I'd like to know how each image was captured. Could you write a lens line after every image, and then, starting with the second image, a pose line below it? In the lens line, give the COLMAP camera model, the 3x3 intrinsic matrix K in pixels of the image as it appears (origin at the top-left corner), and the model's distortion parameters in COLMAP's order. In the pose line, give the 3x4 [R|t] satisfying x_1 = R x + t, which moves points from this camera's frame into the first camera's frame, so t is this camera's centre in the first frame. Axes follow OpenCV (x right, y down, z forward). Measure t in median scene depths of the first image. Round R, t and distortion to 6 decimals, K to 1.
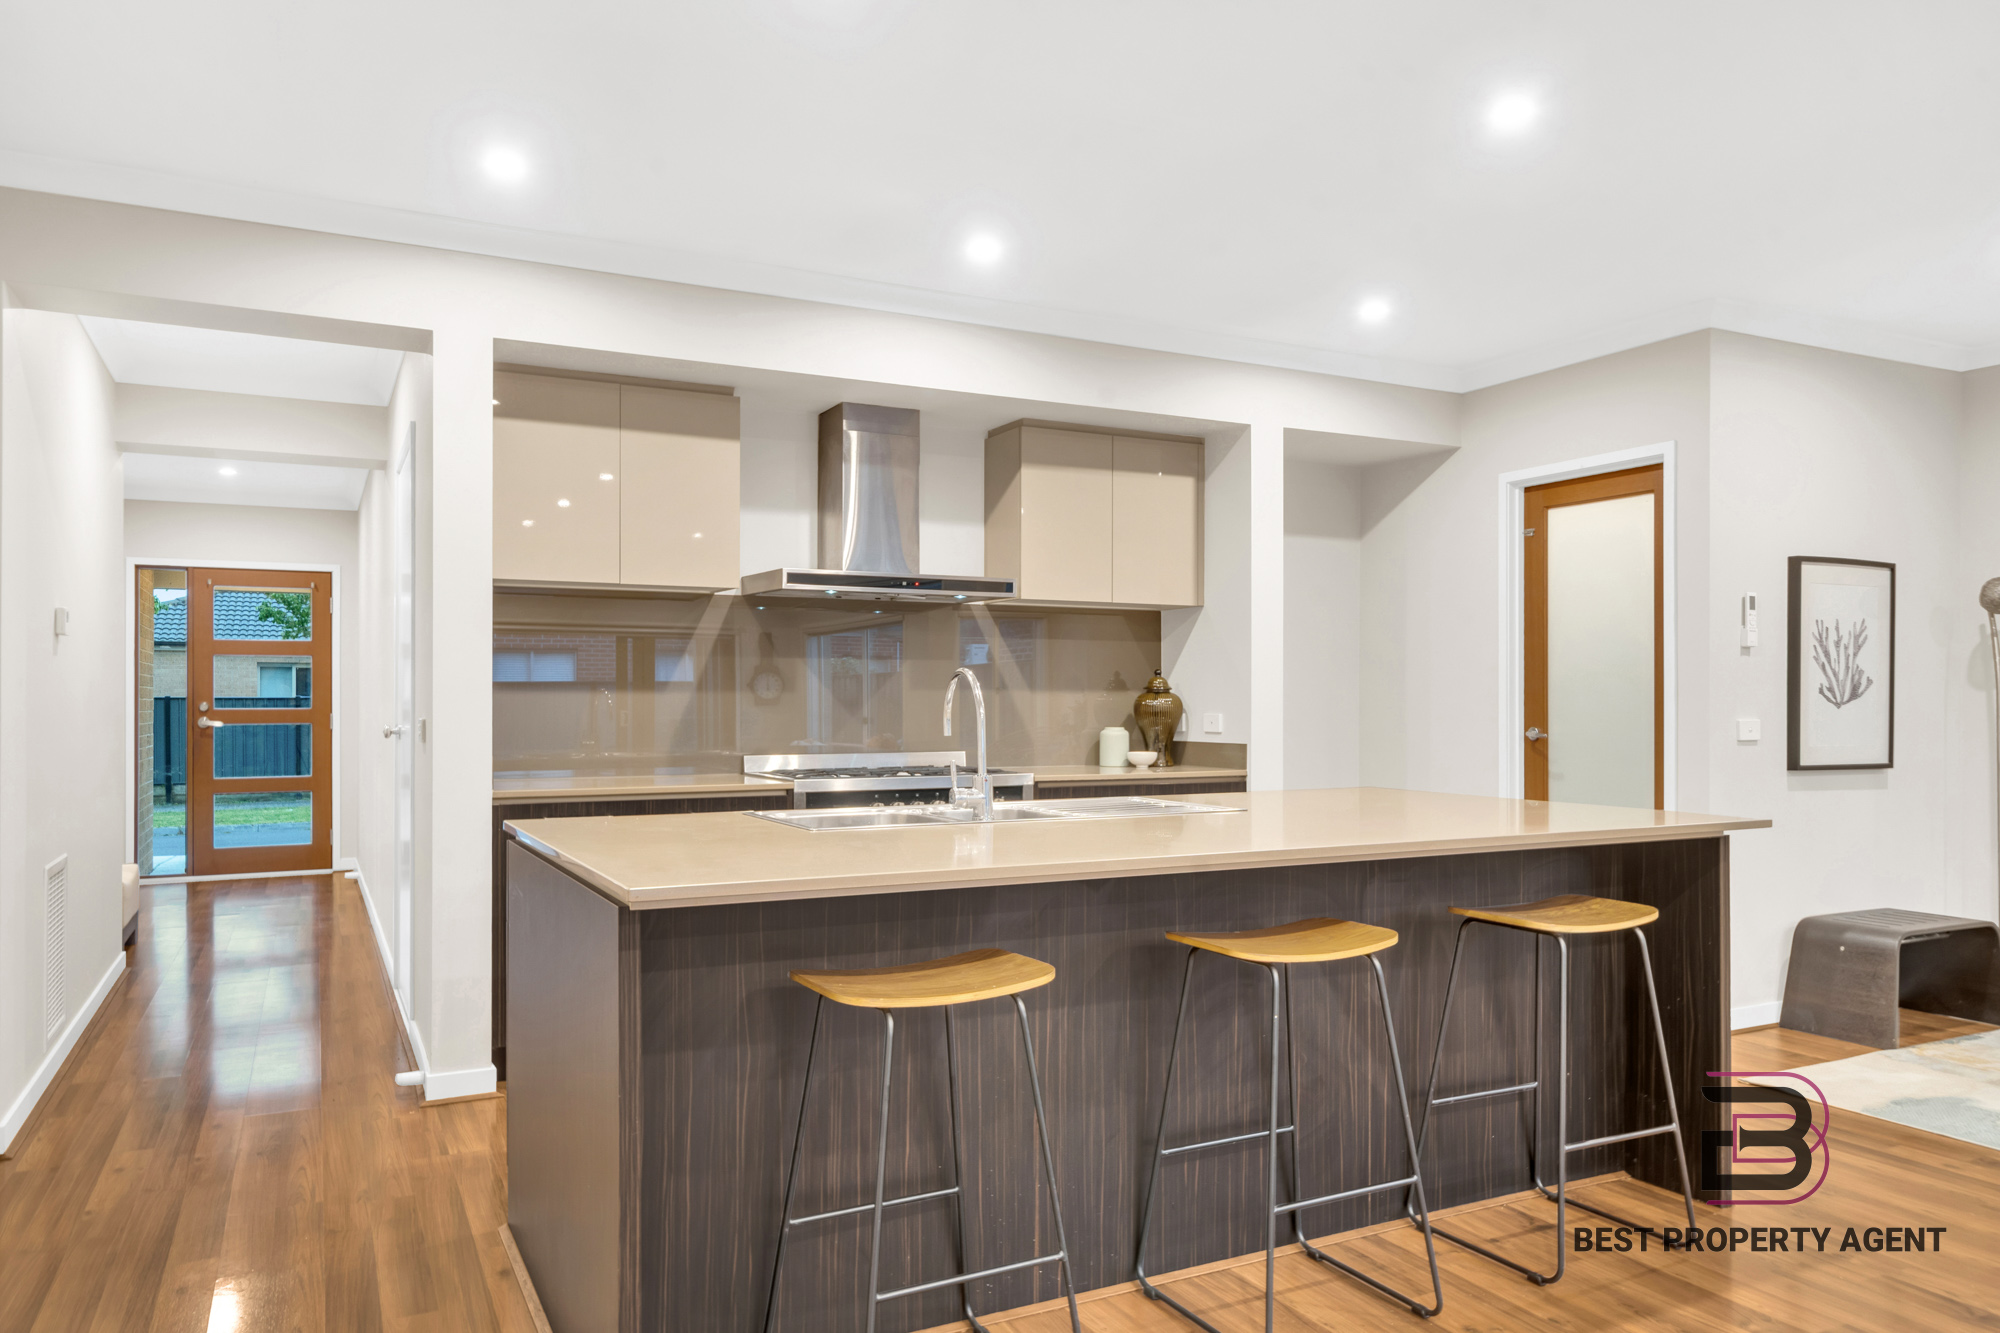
lens RADIAL K [[1369.4, 0, 1001.2], [0, 1369.4, 698.5], [0, 0, 1]] dist [-0.003964, -0.002818]
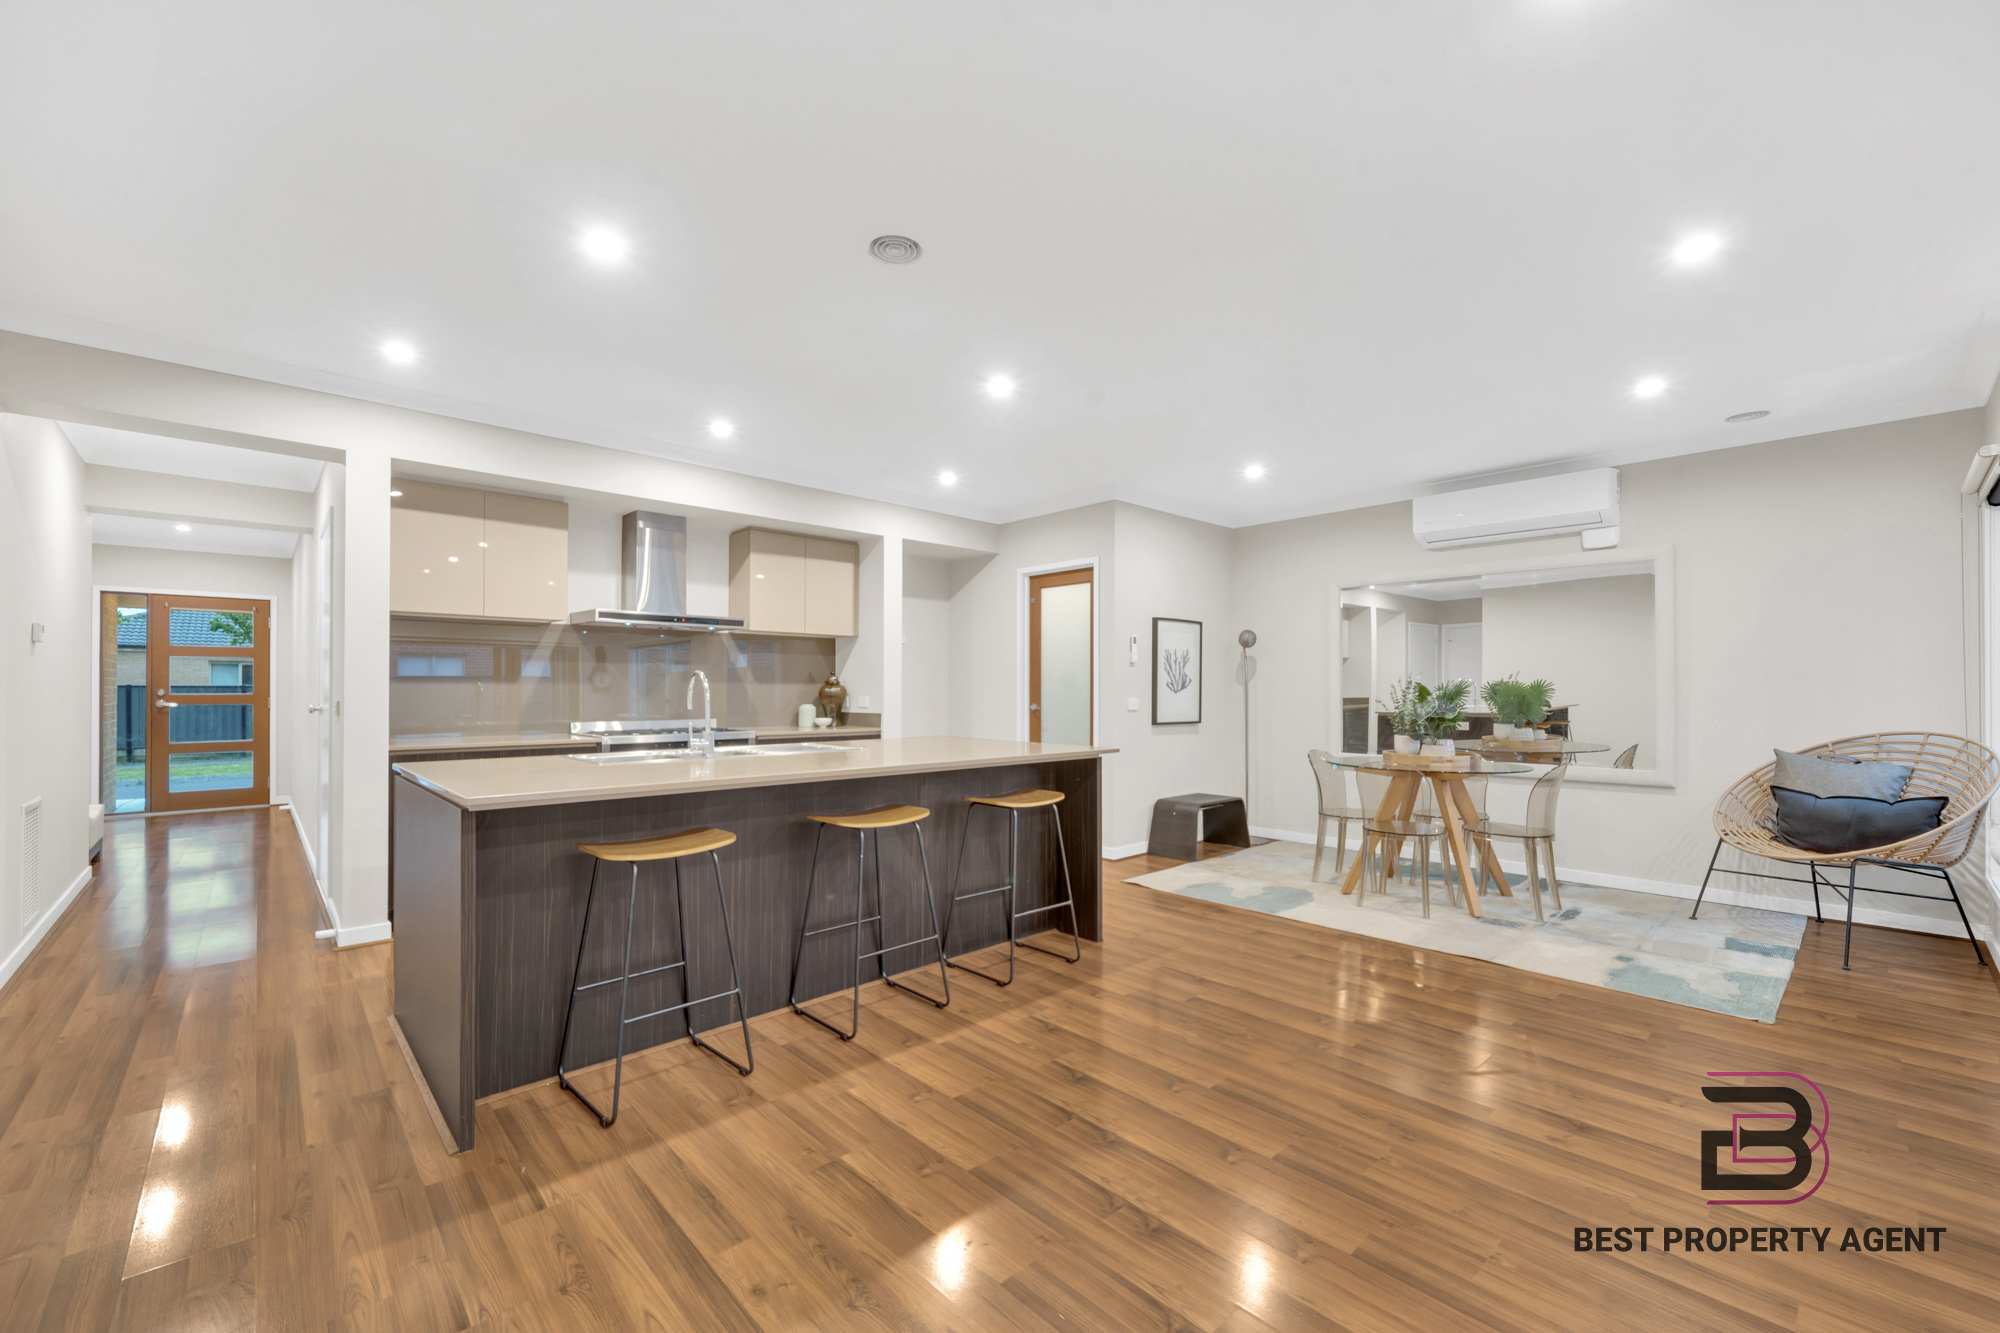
lens RADIAL K [[804.4, 0, 994.9], [0, 804.4, 684.5], [0, 0, 1]] dist [-0.007492, 0.000435]
pose [[0.961269, 0.003244, 0.275591, 0.035467], [-0.002087, 0.999988, -0.004493, -0.000431], [-0.275603, 0.003744, 0.961264, -0.062007]]
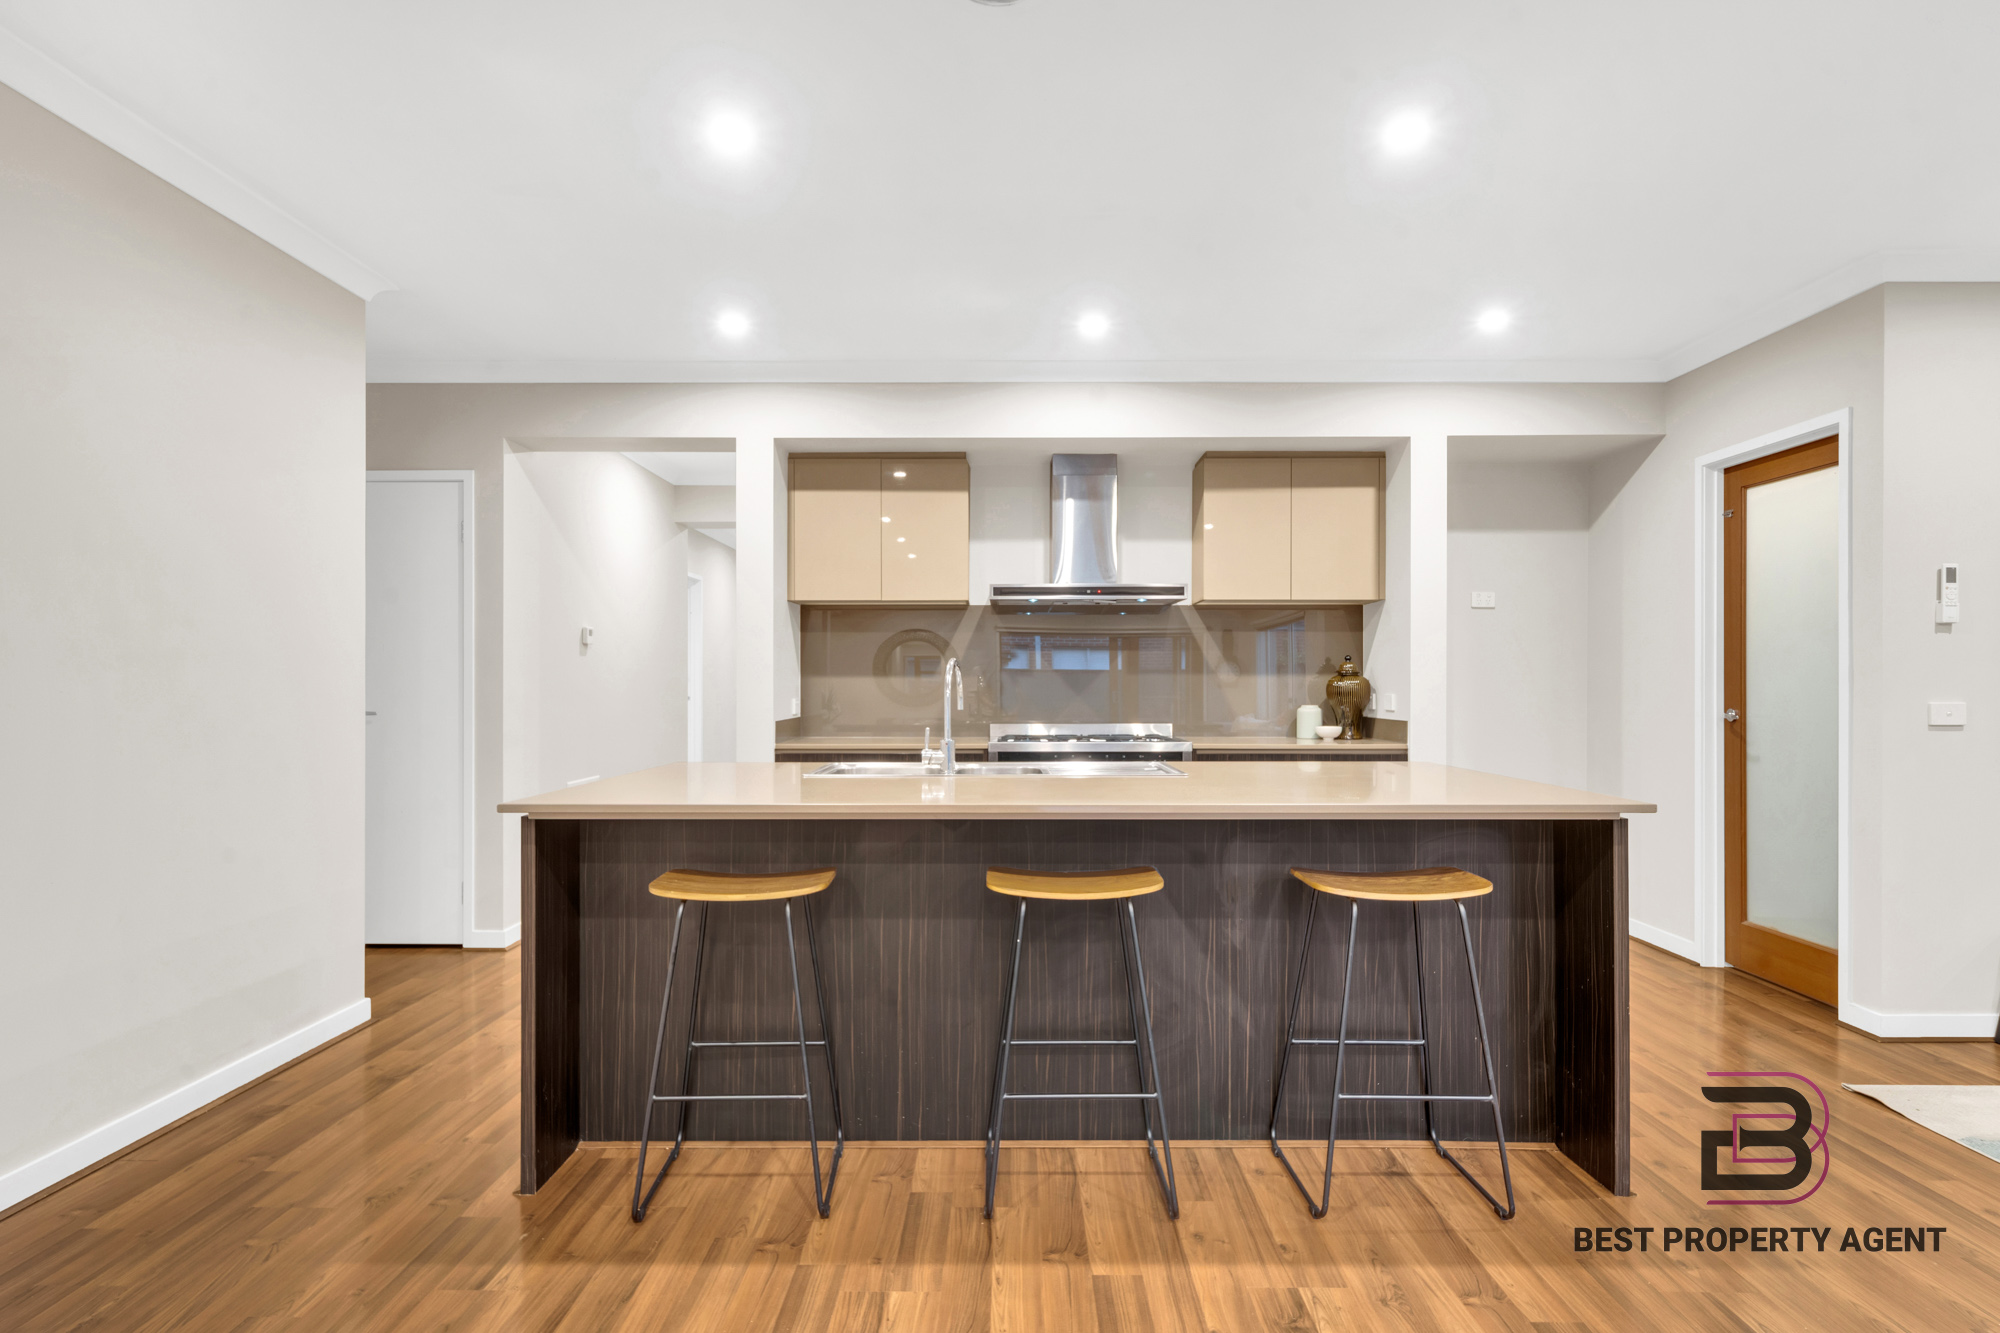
lens RADIAL K [[1066.1, 0, 995.1], [0, 1066.1, 686.6], [0, 0, 1]] dist [-0.001181, -0.000343]
pose [[0.887915, 0.000467, -0.460008, 0.312500], [0.002014, 0.999986, 0.004903, 0.000024], [0.460004, -0.005280, 0.887901, 0.071883]]
